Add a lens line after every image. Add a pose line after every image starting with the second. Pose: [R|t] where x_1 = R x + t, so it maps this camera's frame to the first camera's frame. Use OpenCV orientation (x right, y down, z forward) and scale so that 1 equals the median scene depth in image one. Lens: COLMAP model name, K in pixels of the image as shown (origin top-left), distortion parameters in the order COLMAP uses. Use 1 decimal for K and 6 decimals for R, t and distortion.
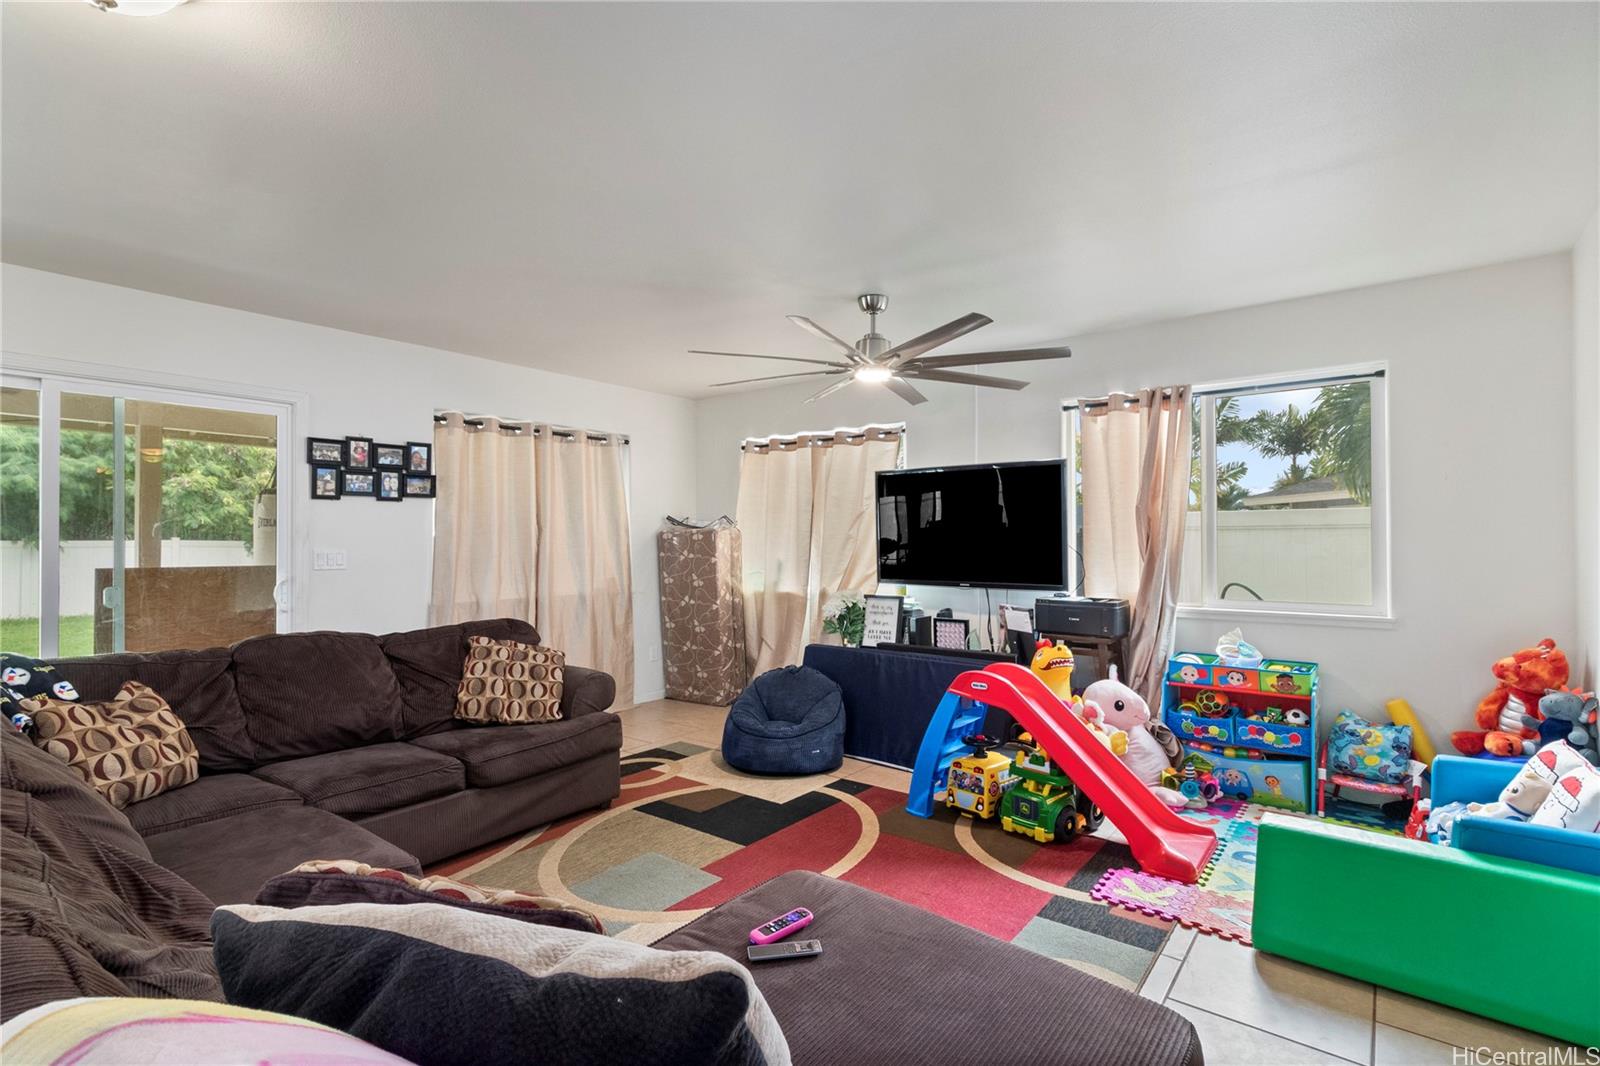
lens RADIAL K [[747.9, 0, 800.0], [0, 747.9, 533.0], [0, 0, 1]] dist [0.011295, 0.000253]
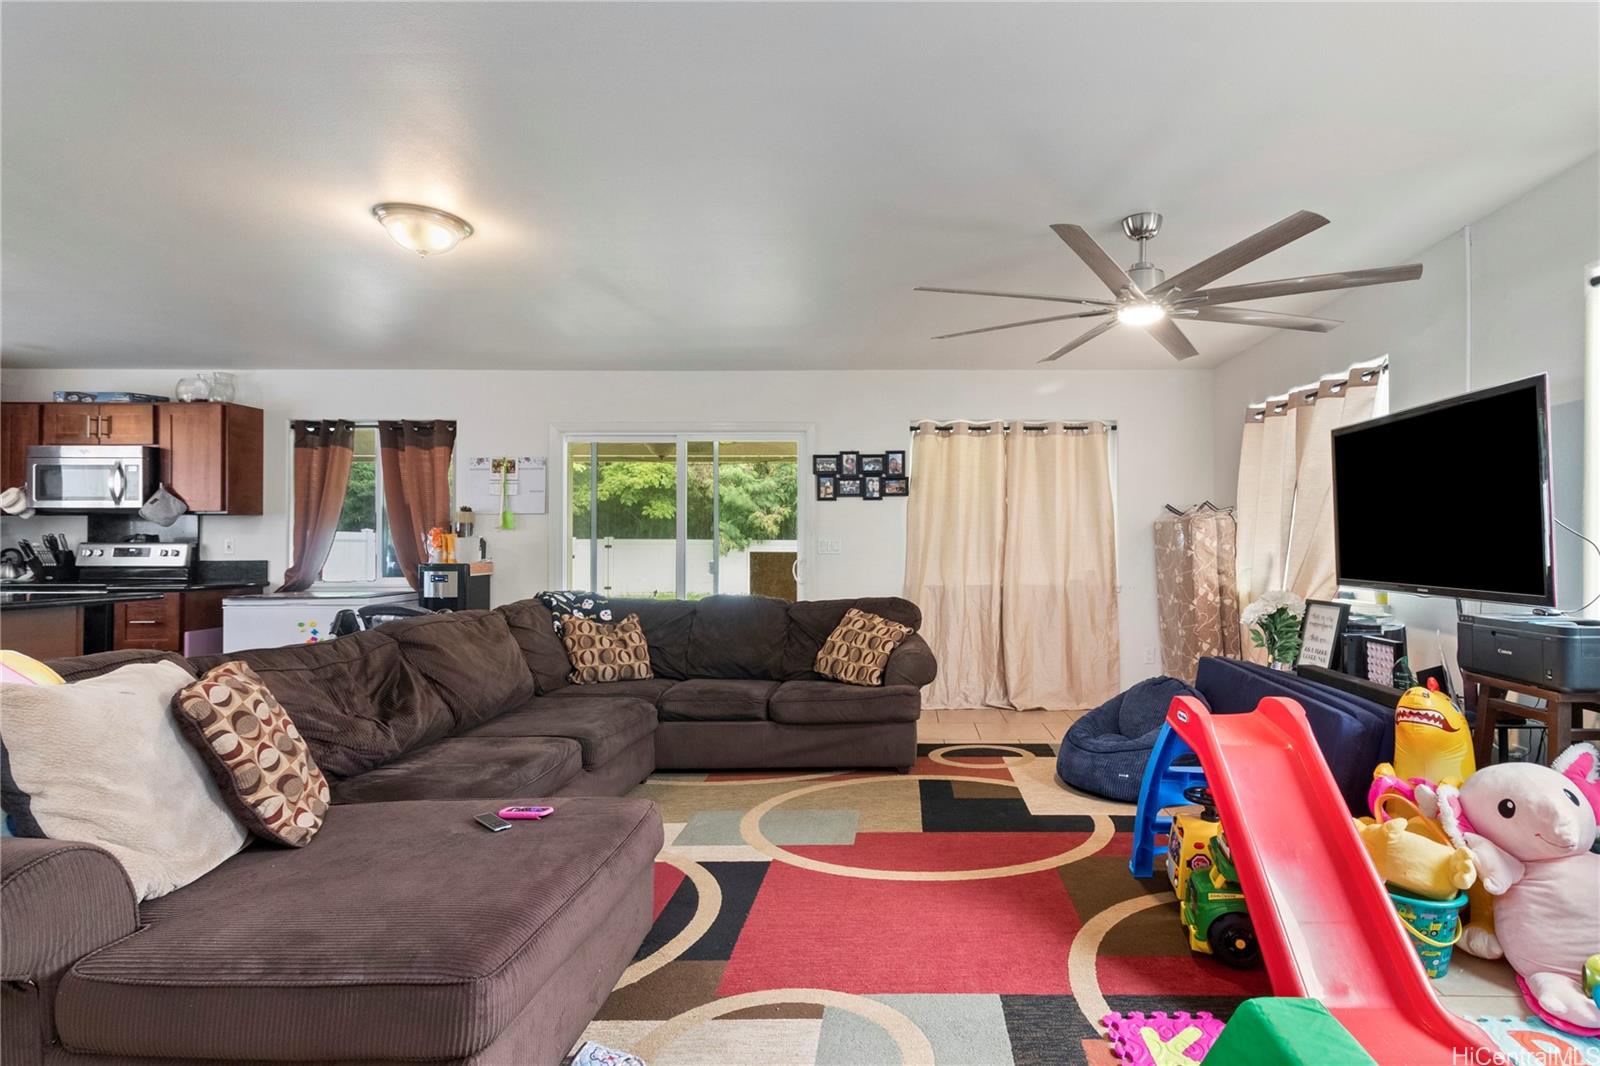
lens RADIAL K [[725.8, 0, 800.0], [0, 725.8, 533.0], [0, 0, 1]] dist [0.001547, 0.000243]
pose [[0.626796, -0.006405, -0.779157, 0.333868], [0.008337, 0.999964, -0.001513, 0.013817], [0.779139, -0.005547, 0.626827, 0.160911]]
